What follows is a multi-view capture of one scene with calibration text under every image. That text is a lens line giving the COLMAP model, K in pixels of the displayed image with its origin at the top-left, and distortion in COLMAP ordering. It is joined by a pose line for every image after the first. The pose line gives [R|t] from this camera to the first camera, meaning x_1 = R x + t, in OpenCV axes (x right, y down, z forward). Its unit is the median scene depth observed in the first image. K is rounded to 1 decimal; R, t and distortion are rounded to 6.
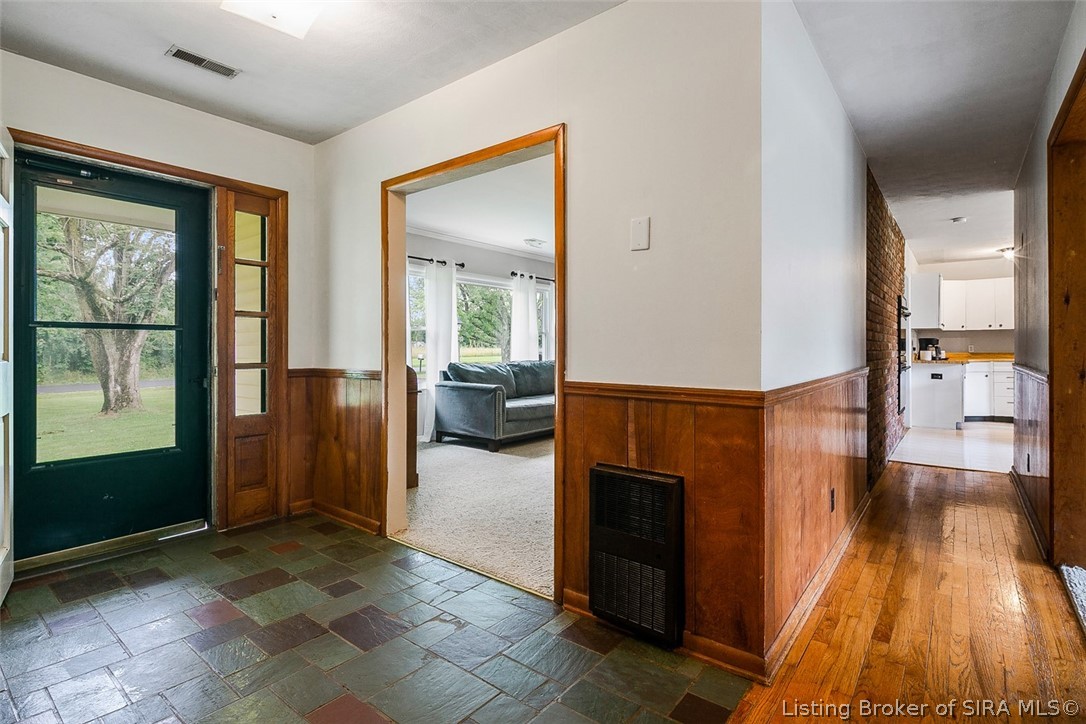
lens RADIAL K [[530.0, 0, 538.8], [0, 530.0, 350.3], [0, 0, 1]] dist [0.000190, -0.000153]
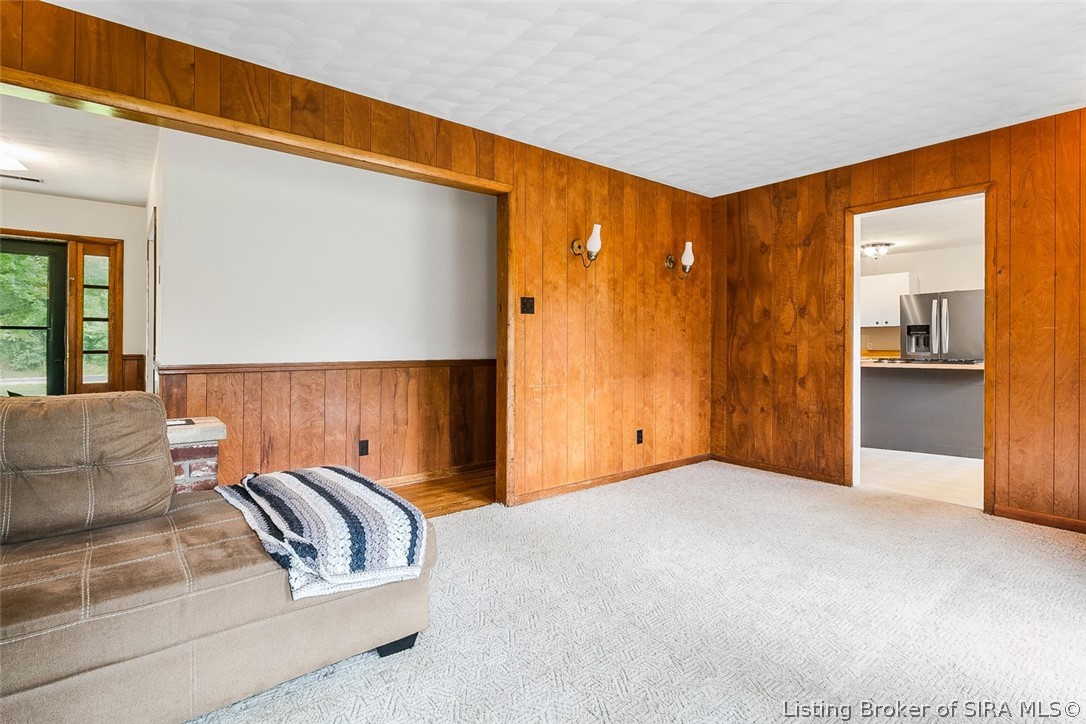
lens RADIAL K [[534.4, 0, 538.2], [0, 534.4, 344.7], [0, 0, 1]] dist [0.000403, -0.000046]
pose [[0.973757, 0.006607, -0.227494, 0.661080], [-0.007056, 0.999974, -0.001162, 0.000284], [0.227481, 0.002737, 0.973779, -0.151863]]
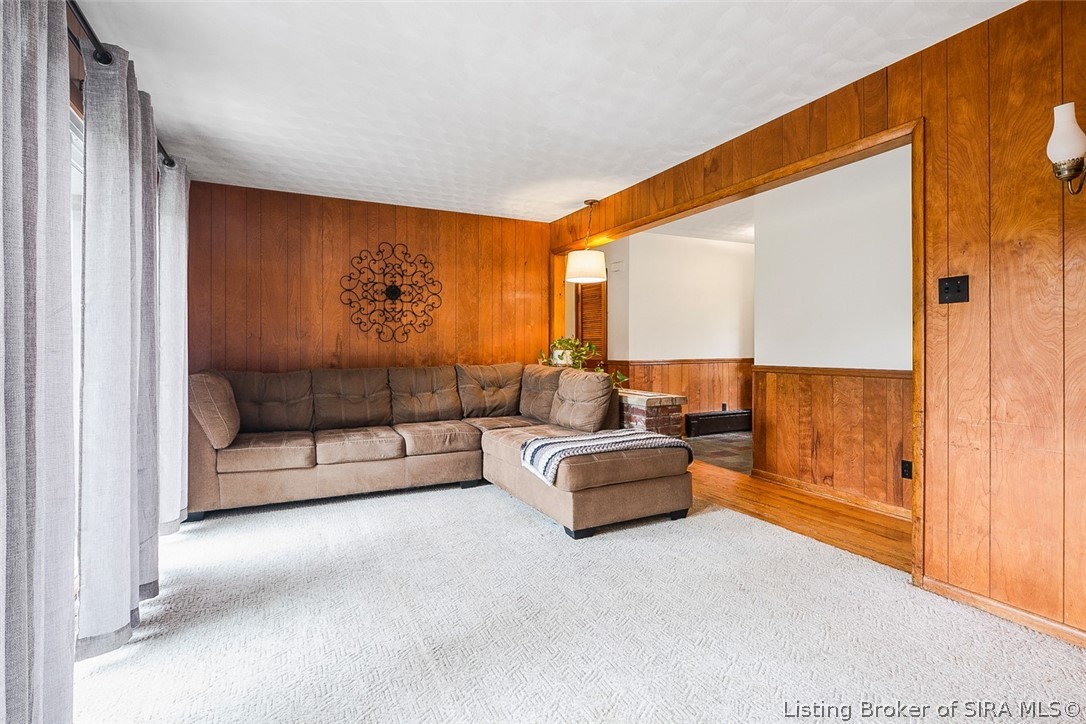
lens RADIAL K [[530.0, 0, 538.8], [0, 530.0, 350.3], [0, 0, 1]] dist [0.000190, -0.000153]
pose [[-0.438118, 0.007986, -0.898882, 1.014261], [-0.002357, 0.999947, 0.010032, -0.004895], [0.898914, 0.006514, -0.438076, 0.376739]]
